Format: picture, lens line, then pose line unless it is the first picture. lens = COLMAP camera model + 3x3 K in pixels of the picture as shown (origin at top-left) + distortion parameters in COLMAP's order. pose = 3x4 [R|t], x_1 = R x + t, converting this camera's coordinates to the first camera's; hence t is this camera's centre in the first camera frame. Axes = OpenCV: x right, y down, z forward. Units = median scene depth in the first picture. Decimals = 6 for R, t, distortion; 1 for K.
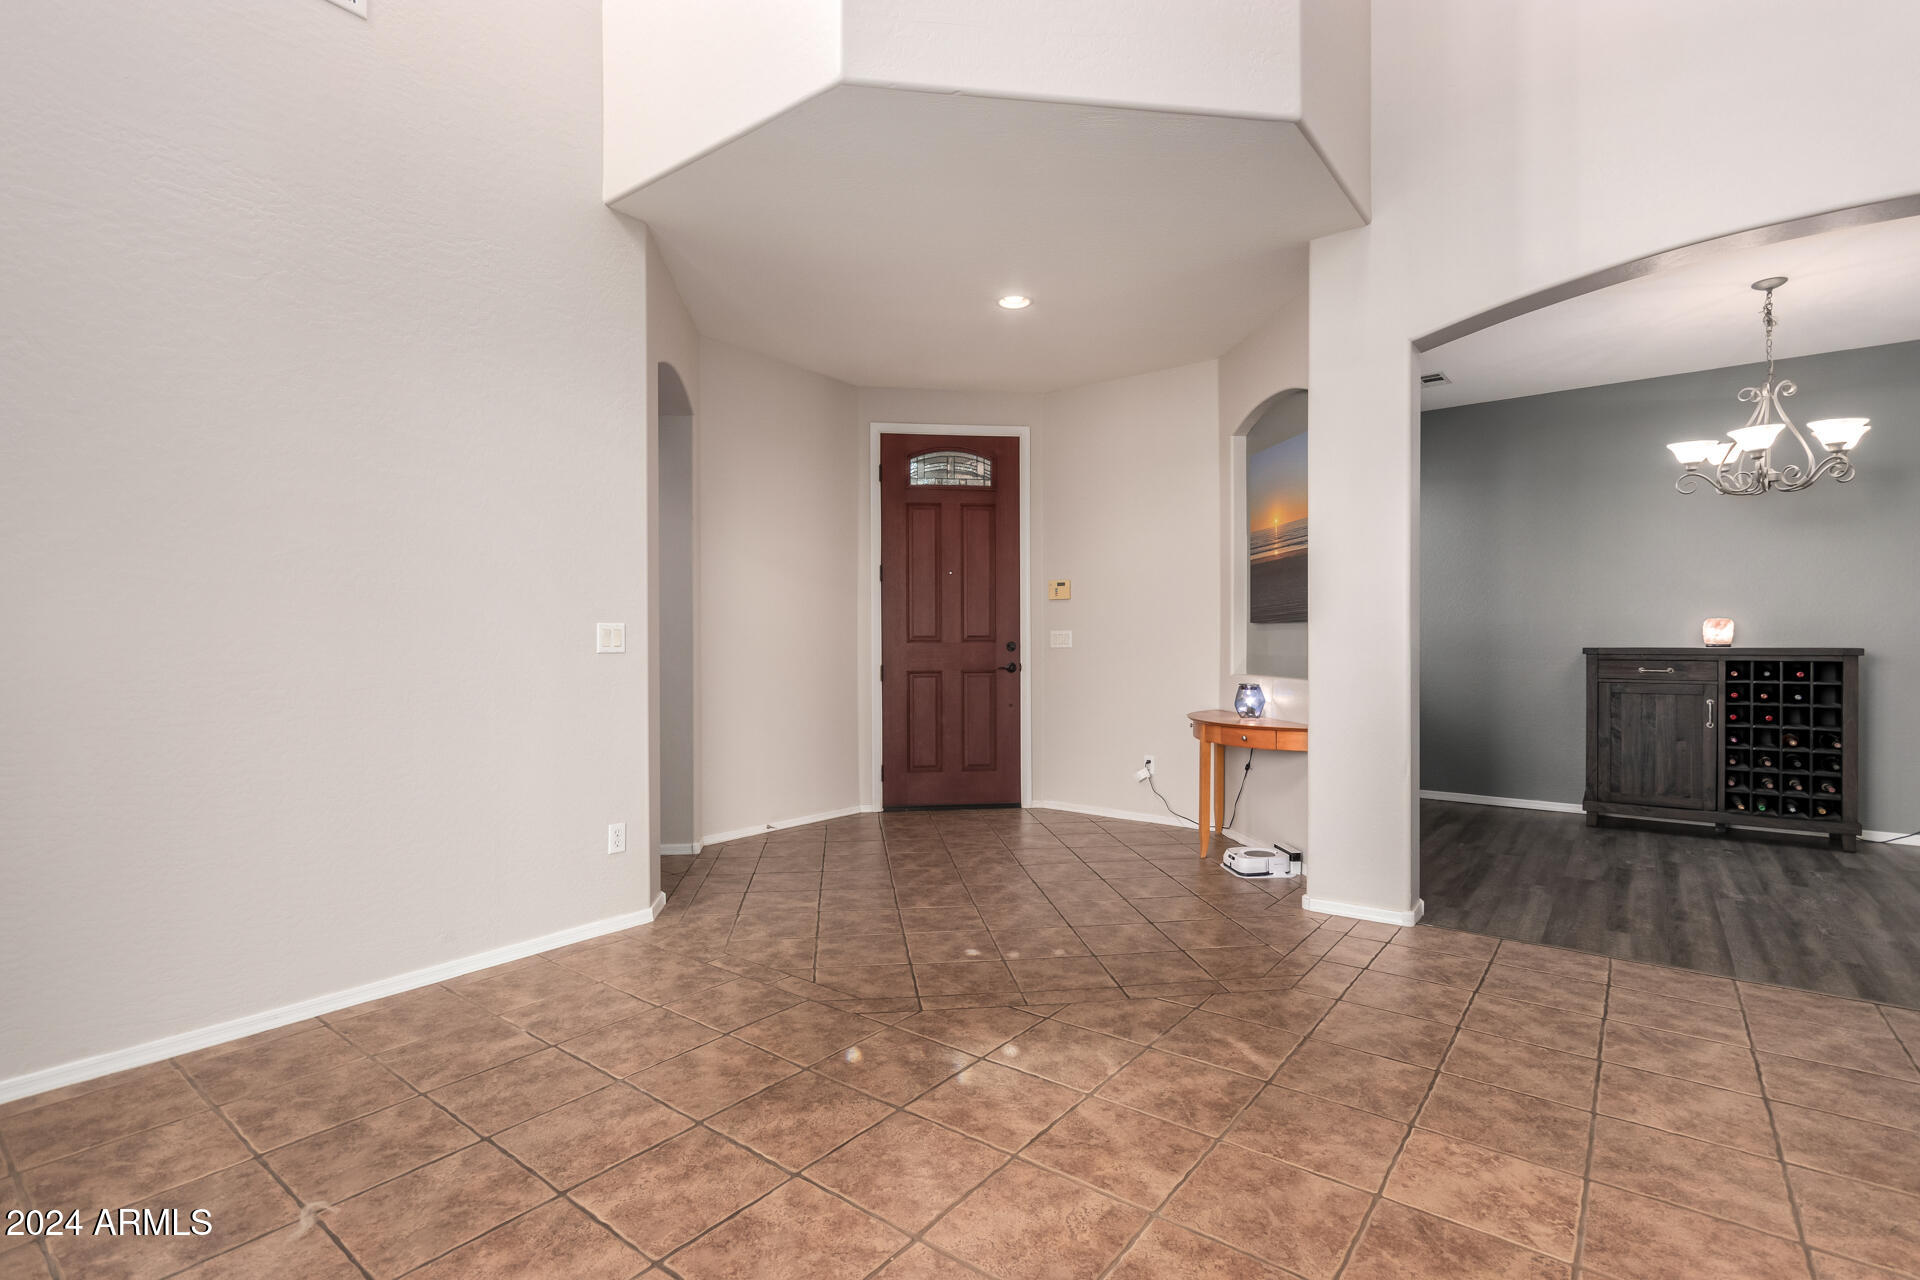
lens RADIAL K [[908.3, 0, 960.0], [0, 908.3, 640.0], [0, 0, 1]] dist [0.004047, 0.001163]
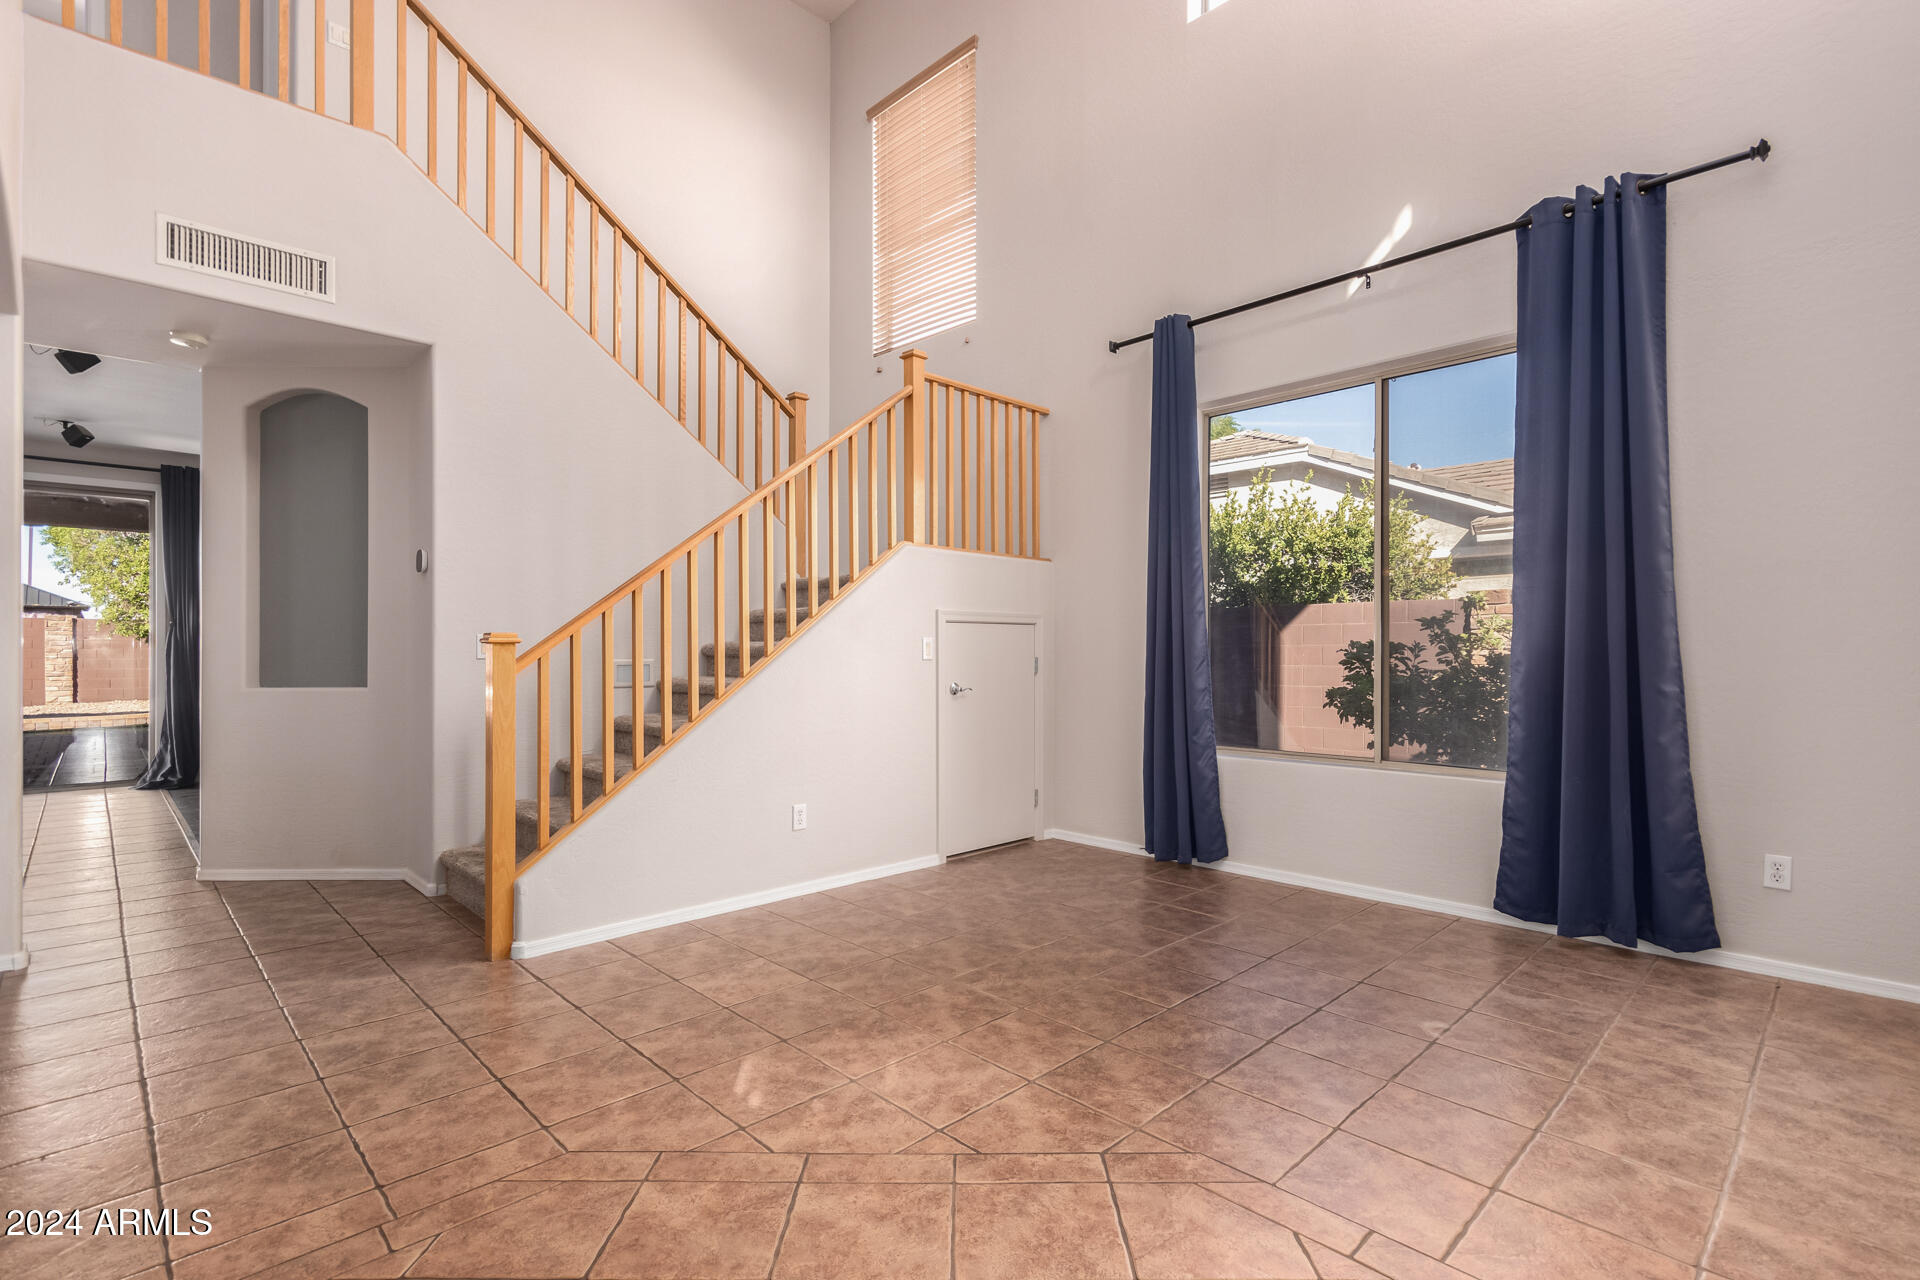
lens RADIAL K [[908.3, 0, 960.0], [0, 908.3, 640.0], [0, 0, 1]] dist [0.004047, 0.001163]
pose [[-0.990350, 0.003445, 0.138546, -0.018405], [0.001047, 0.999848, -0.017375, 0.002725], [-0.138585, -0.017063, -0.990204, 0.999922]]
